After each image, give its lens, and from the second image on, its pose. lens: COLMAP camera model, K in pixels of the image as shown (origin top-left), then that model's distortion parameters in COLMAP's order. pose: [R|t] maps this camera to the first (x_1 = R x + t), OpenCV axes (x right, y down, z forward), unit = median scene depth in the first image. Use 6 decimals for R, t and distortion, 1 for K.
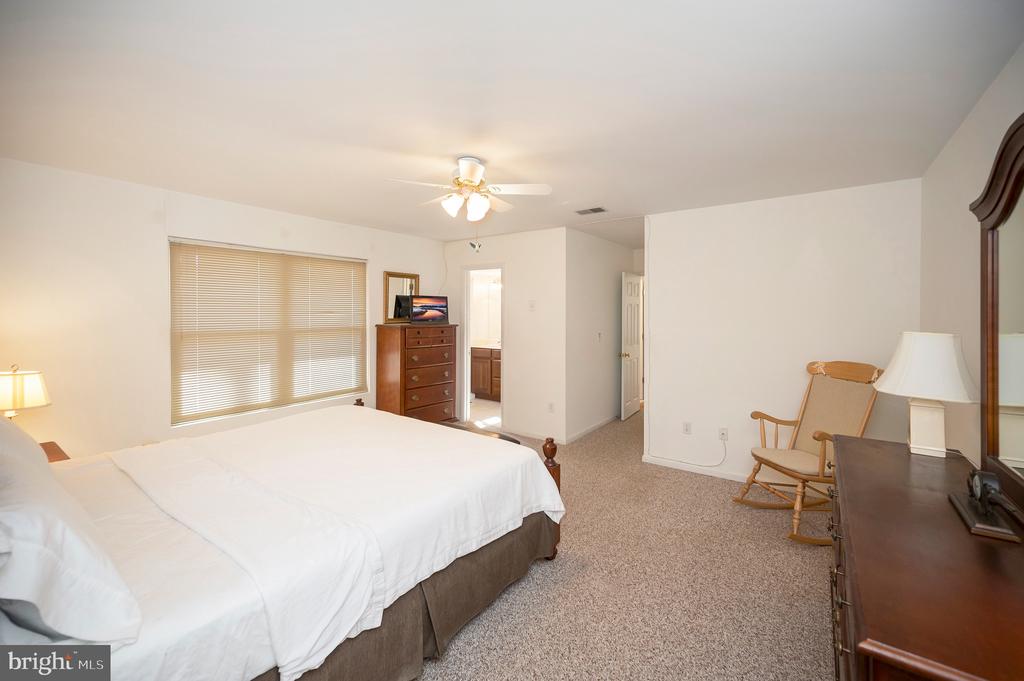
lens RADIAL K [[423.1, 0, 516.0], [0, 423.1, 314.4], [0, 0, 1]] dist [0.002402, 0.000317]
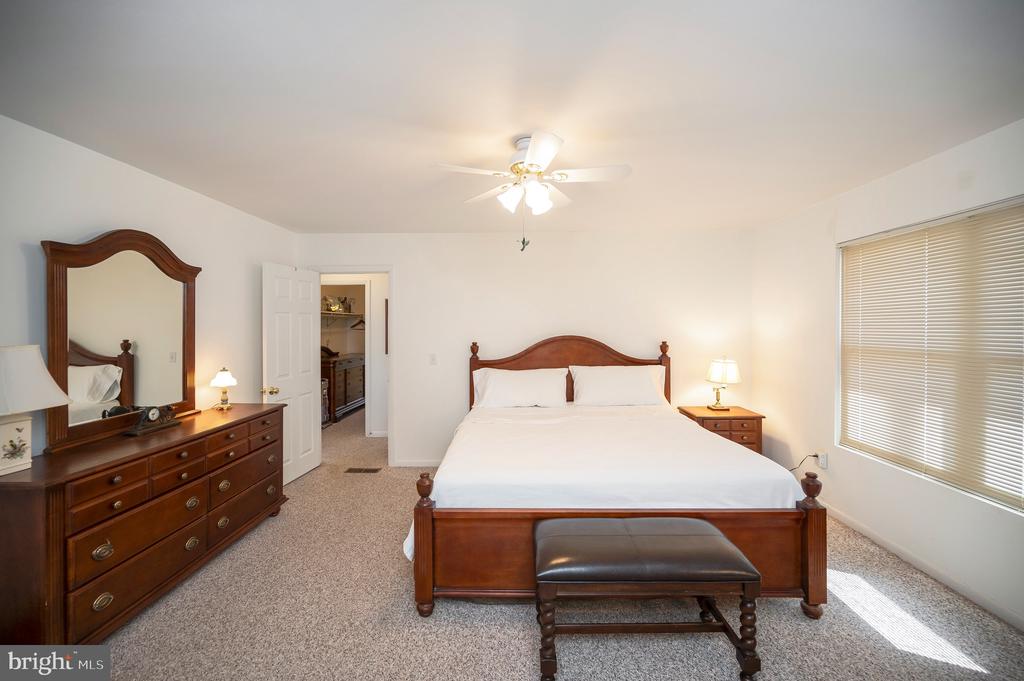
lens RADIAL K [[412.8, 0, 511.8], [0, 412.8, 335.3], [0, 0, 1]] dist [0.000370, -0.000009]
pose [[-0.825553, 0.015366, -0.564115, 0.292430], [0.004165, 0.999768, 0.021136, -0.001575], [0.564309, 0.015099, -0.825426, 1.311639]]
